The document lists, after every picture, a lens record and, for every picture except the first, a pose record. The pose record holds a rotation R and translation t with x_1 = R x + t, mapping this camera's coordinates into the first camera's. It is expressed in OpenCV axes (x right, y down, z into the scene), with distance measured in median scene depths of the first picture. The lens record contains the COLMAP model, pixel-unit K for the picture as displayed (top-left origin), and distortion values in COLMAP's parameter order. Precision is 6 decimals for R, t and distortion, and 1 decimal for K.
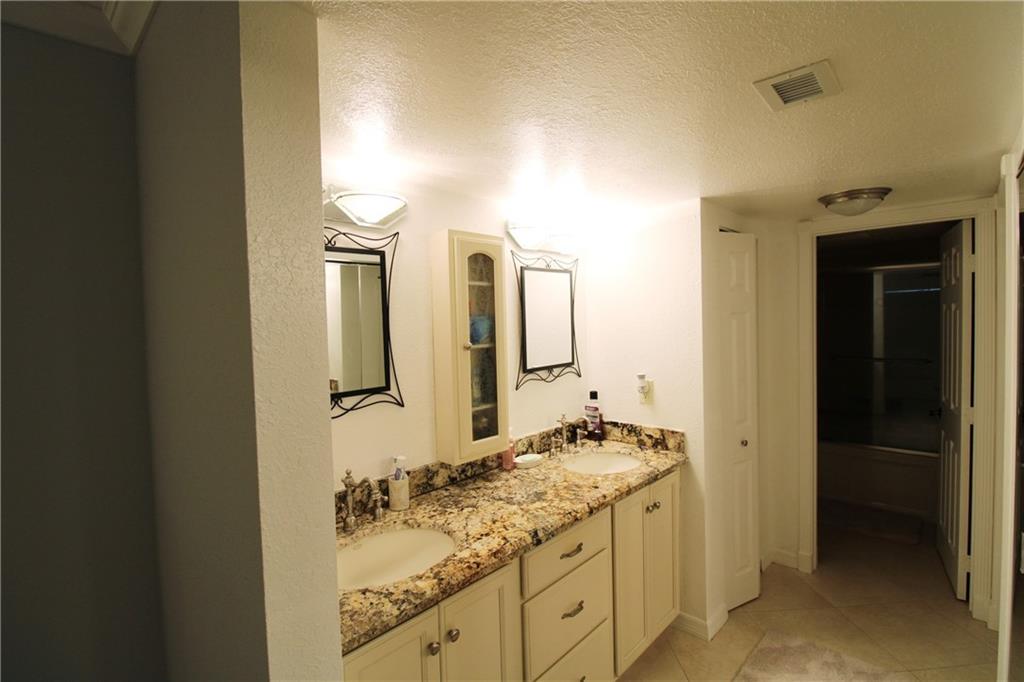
lens RADIAL K [[479.0, 0, 514.5], [0, 479.0, 333.2], [0, 0, 1]] dist [-0.001143, -0.012468]
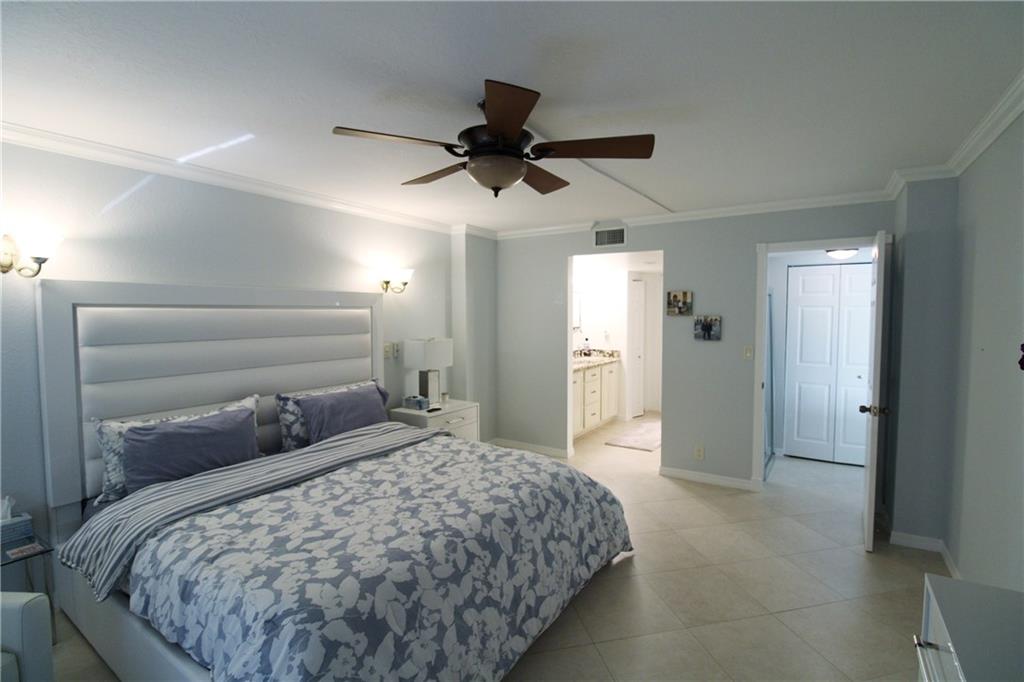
lens RADIAL K [[479.0, 0, 520.8], [0, 479.0, 334.7], [0, 0, 1]] dist [-0.001143, -0.012468]
pose [[0.980580, 0.019626, 0.195137, -0.762254], [-0.022444, 0.999673, 0.012243, 0.084951], [-0.194833, -0.016385, 0.980700, -1.639513]]
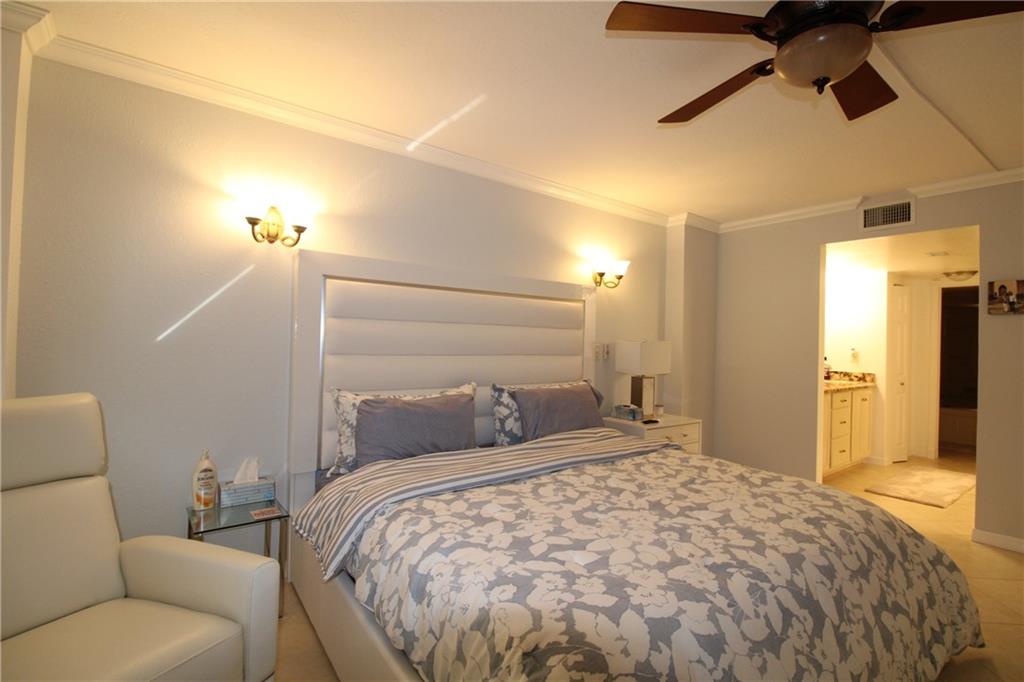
lens RADIAL K [[479.0, 0, 519.6], [0, 479.0, 335.6], [0, 0, 1]] dist [-0.001143, -0.012468]
pose [[0.985769, 0.051018, -0.160176, -0.903409], [-0.057544, 0.997680, -0.036374, 0.197017], [0.157949, 0.045073, 0.986418, -1.422244]]
